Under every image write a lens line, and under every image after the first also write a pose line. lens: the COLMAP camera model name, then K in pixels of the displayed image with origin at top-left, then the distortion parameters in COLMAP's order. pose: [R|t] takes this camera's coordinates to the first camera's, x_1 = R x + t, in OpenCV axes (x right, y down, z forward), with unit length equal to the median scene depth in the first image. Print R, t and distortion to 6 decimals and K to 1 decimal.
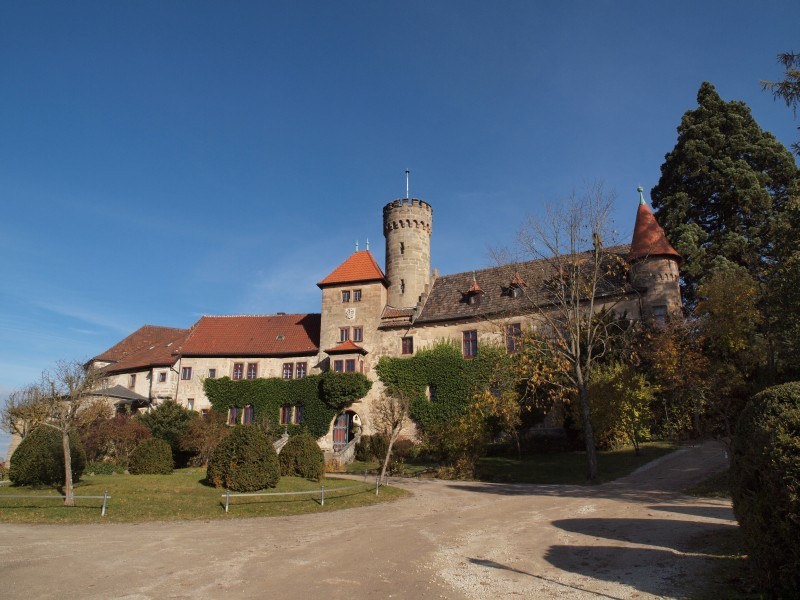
lens RADIAL K [[569.3, 0, 400.0], [0, 569.3, 300.0], [0, 0, 1]] dist [-0.140130, 0.128700]
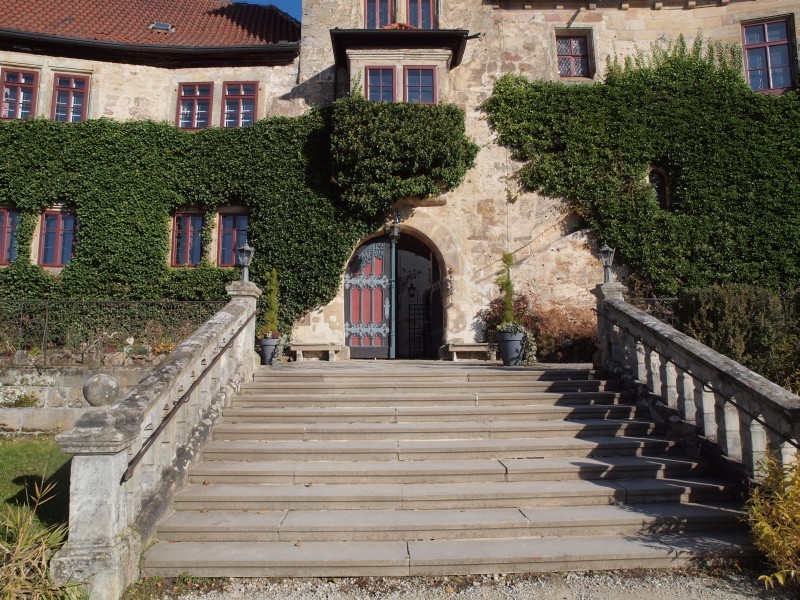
lens RADIAL K [[569.3, 0, 400.0], [0, 569.3, 300.0], [0, 0, 1]] dist [-0.140130, 0.128700]
pose [[0.959800, 0.028485, 0.279237, -0.176659], [-0.081350, 0.980368, 0.179611, 0.173240], [-0.268639, -0.195107, 0.943274, 0.672592]]
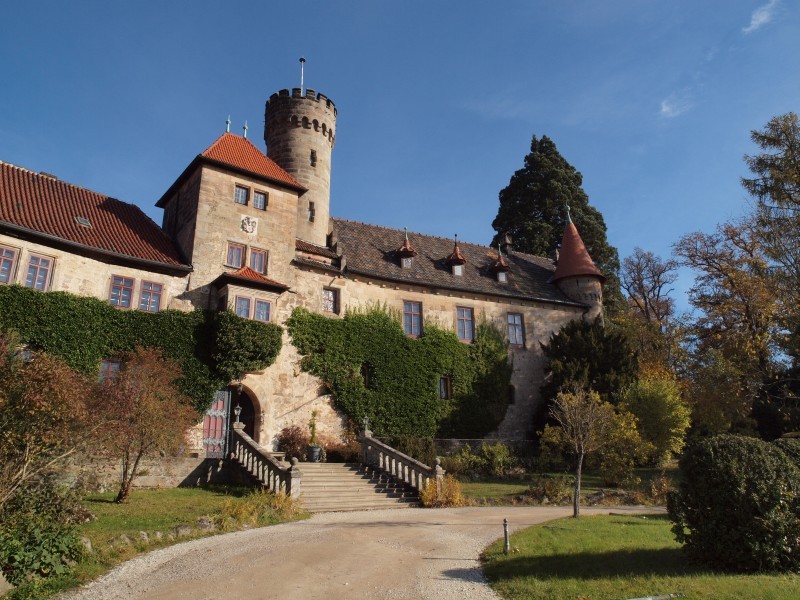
lens RADIAL K [[569.3, 0, 400.0], [0, 569.3, 300.0], [0, 0, 1]] dist [-0.140130, 0.128700]
pose [[0.600279, 0.236239, 0.764105, -0.441000], [-0.234418, 0.965391, -0.114312, 0.135363], [-0.764666, -0.110501, 0.634883, 0.508751]]
